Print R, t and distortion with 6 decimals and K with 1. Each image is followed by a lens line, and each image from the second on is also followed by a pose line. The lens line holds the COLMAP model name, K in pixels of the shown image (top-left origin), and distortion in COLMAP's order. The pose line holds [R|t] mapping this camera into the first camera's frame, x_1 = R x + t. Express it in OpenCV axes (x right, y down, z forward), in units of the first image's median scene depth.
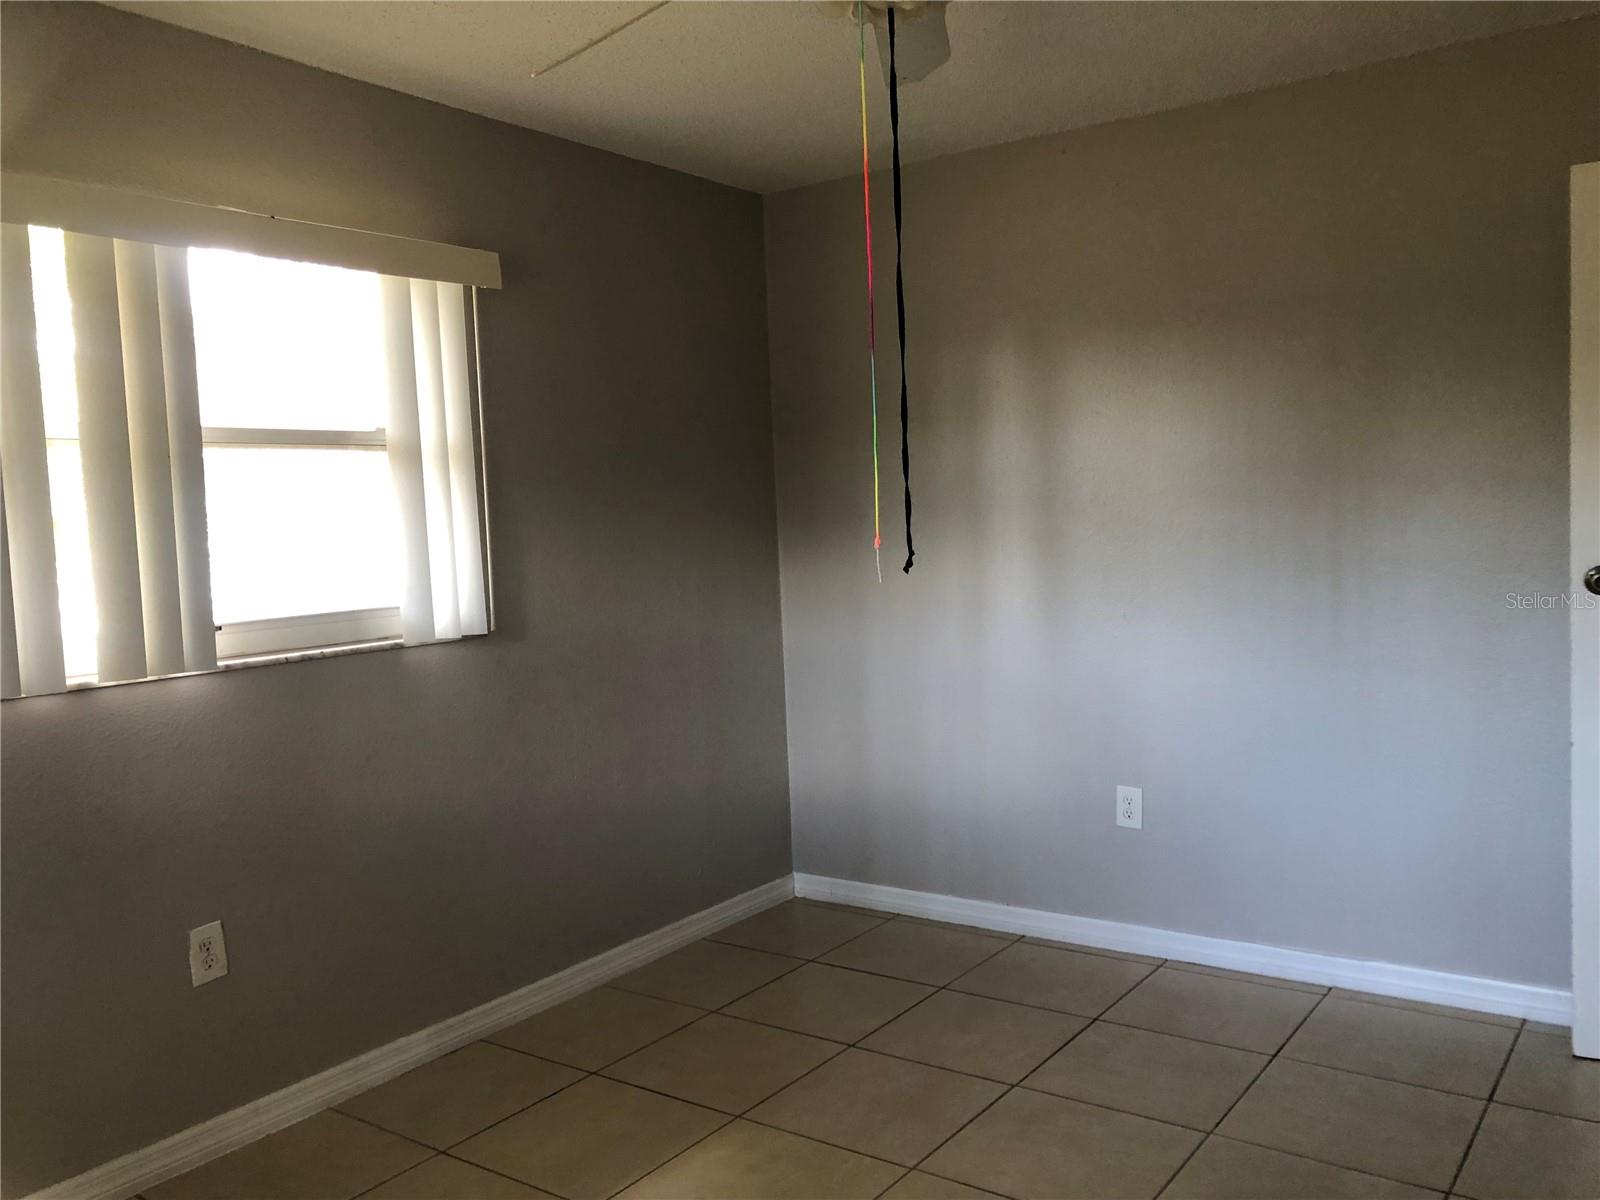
lens RADIAL K [[1306.7, 0, 796.1], [0, 1306.7, 601.2], [0, 0, 1]] dist [0.013657, -0.010498]
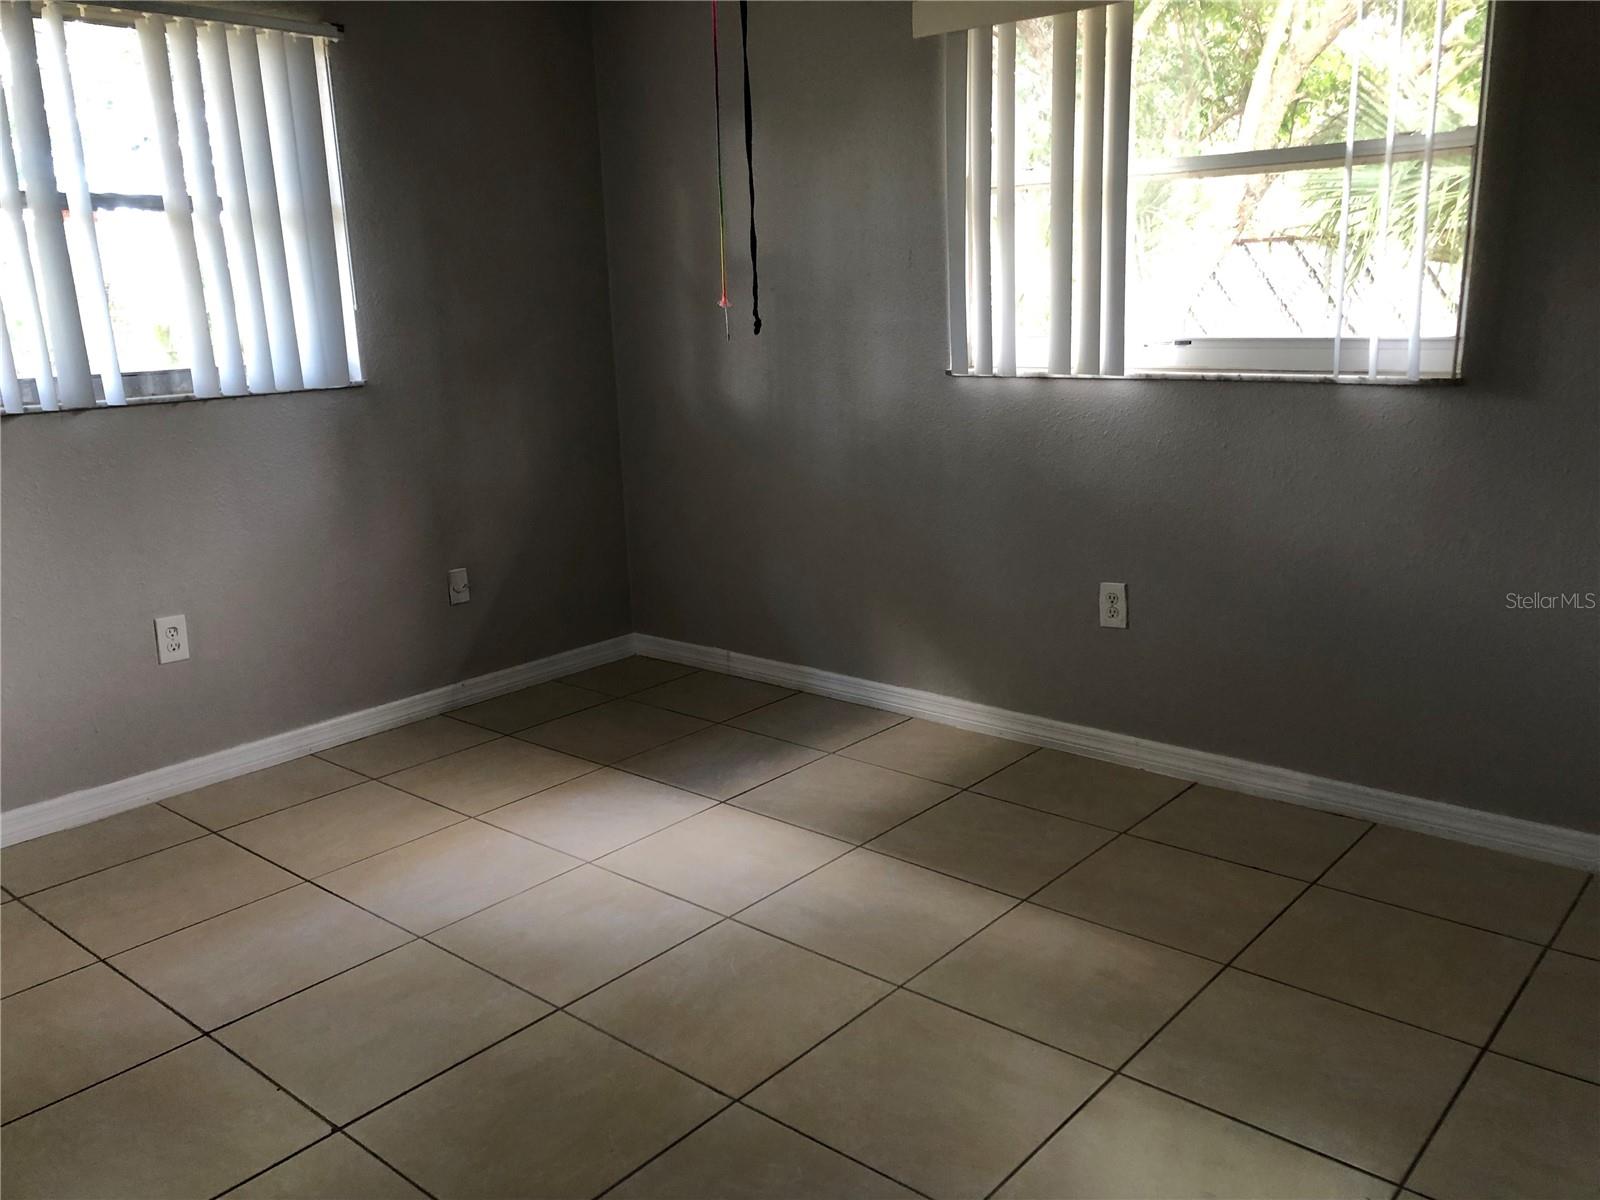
lens RADIAL K [[1306.7, 0, 792.3], [0, 1306.7, 601.4], [0, 0, 1]] dist [0.013657, -0.010498]
pose [[-0.083207, 0.288367, -0.953898, 0.683400], [-0.023914, 0.956364, 0.291199, -0.080557], [0.996245, 0.047041, -0.072680, 0.705445]]
